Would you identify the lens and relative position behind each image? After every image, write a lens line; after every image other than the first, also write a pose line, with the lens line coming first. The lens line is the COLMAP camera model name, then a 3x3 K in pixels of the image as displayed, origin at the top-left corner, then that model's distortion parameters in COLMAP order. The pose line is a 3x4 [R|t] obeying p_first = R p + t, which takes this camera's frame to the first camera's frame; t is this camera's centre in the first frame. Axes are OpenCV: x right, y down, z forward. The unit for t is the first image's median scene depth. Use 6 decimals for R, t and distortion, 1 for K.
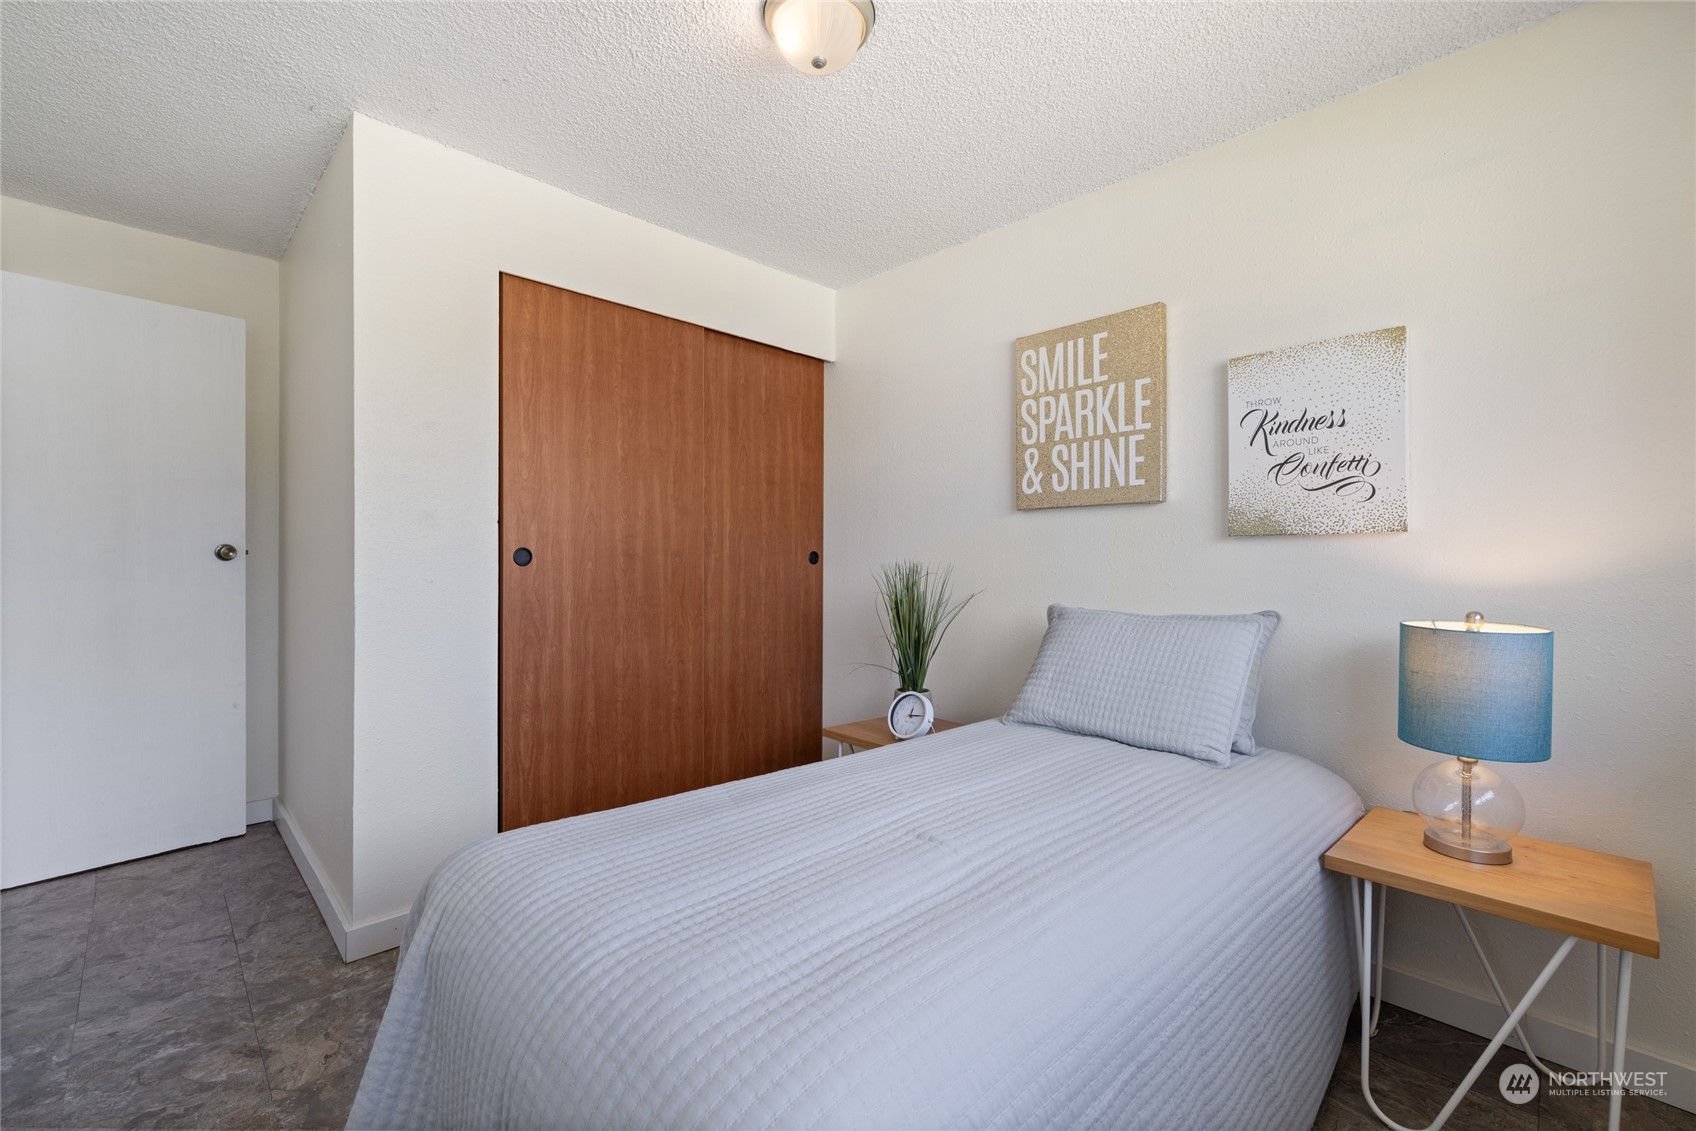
lens RADIAL K [[717.0, 0, 847.6], [0, 717.0, 565.3], [0, 0, 1]] dist [-0.001131, 0.001765]
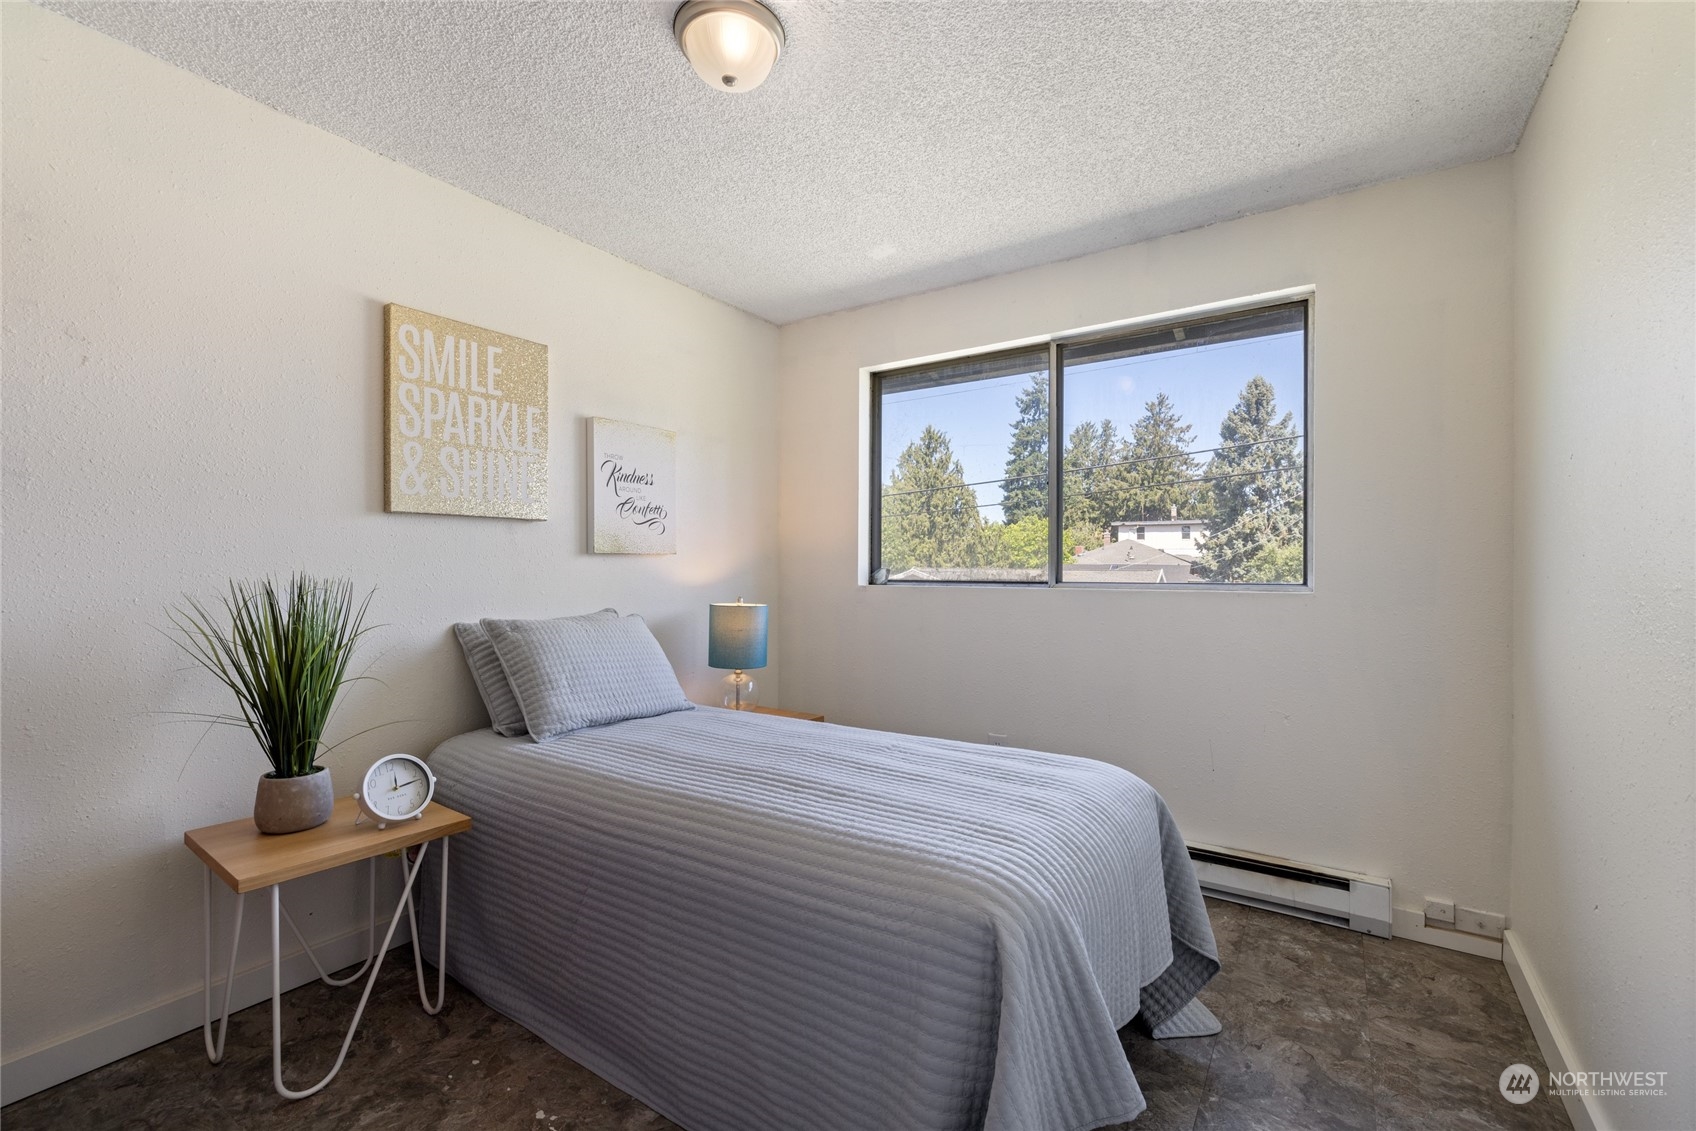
lens RADIAL K [[717.0, 0, 859.8], [0, 717.0, 570.3], [0, 0, 1]] dist [-0.001131, 0.001765]
pose [[-0.217151, -0.005290, 0.976124, -0.734667], [0.008747, 0.999935, 0.007365, -0.012968], [-0.976099, 0.010138, -0.217091, 0.712420]]
